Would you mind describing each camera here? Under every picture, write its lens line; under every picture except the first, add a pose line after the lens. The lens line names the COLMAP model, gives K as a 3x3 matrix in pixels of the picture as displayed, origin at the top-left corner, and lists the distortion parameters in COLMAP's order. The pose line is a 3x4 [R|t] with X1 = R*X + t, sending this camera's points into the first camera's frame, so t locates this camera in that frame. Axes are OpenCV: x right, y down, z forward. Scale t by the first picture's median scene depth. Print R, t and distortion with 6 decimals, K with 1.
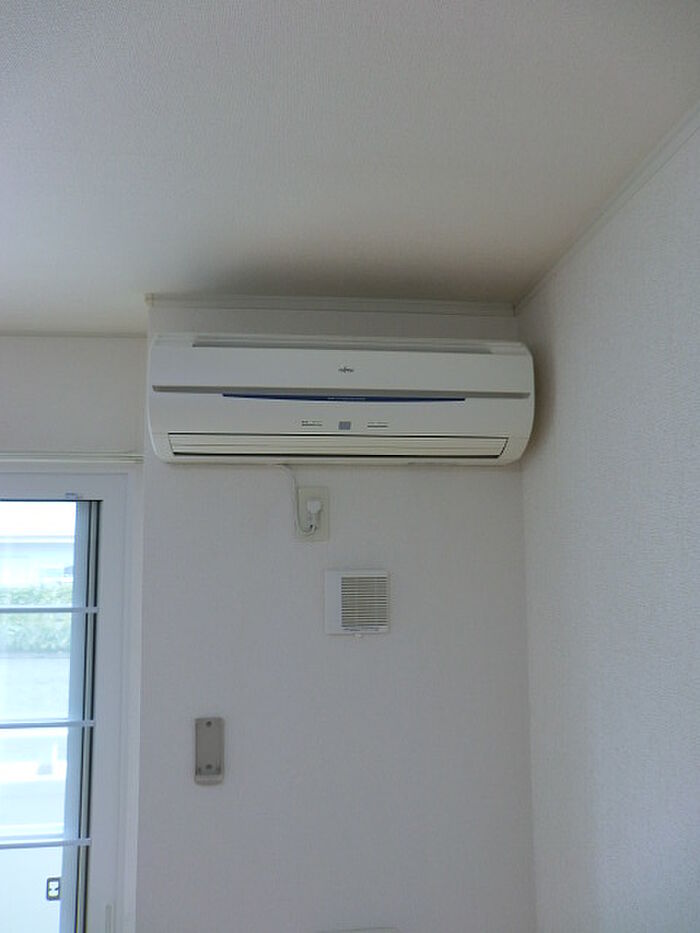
lens RADIAL K [[678.5, 0, 350.0], [0, 678.5, 466.5], [0, 0, 1]] dist [-0.053029, 0.003757]
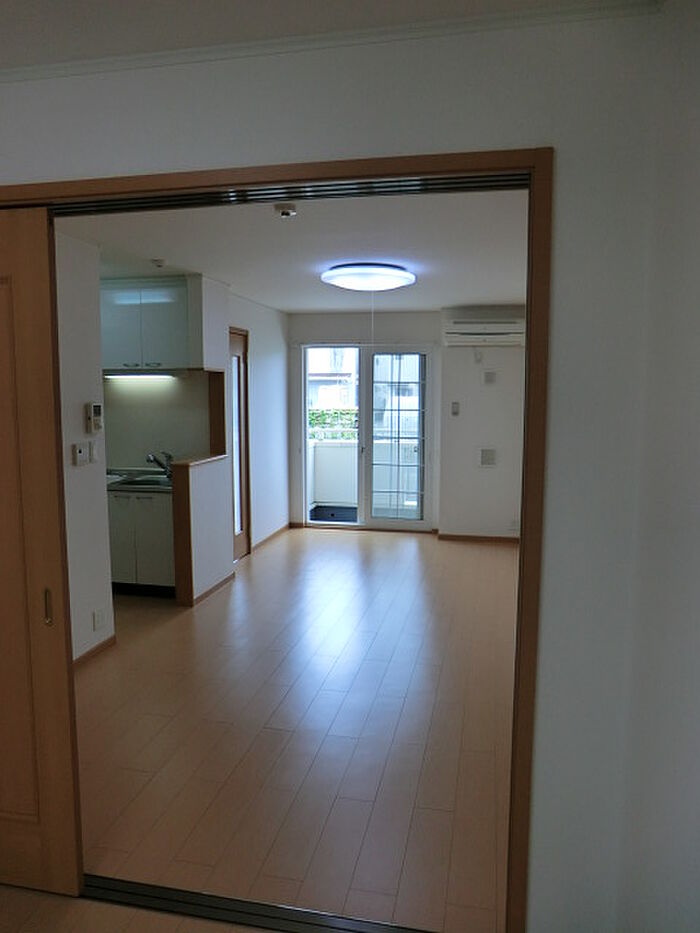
lens RADIAL K [[678.5, 0, 350.0], [0, 678.5, 466.5], [0, 0, 1]] dist [-0.053029, 0.003757]
pose [[0.955693, 0.040842, -0.291518, 0.480645], [0.029735, 0.971868, 0.233641, -0.312639], [0.292860, -0.231958, 0.927593, -3.682239]]
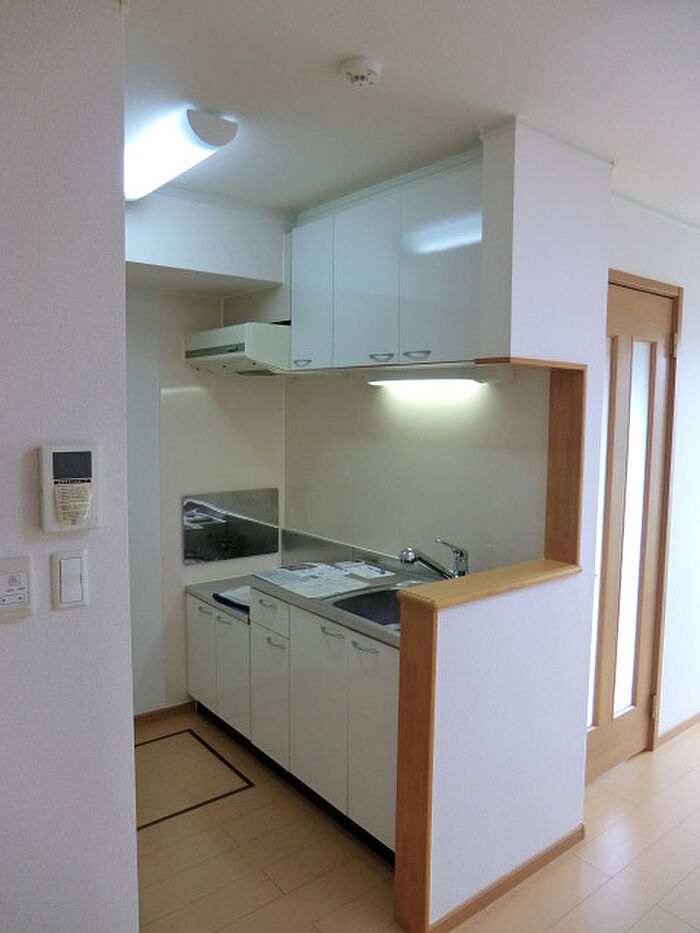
lens RADIAL K [[678.5, 0, 350.0], [0, 678.5, 466.5], [0, 0, 1]] dist [-0.053029, 0.003757]
pose [[0.548641, 0.088098, -0.831404, -0.257807], [0.089846, 0.982461, 0.163394, -0.059959], [0.831217, -0.164343, 0.531103, -1.679025]]
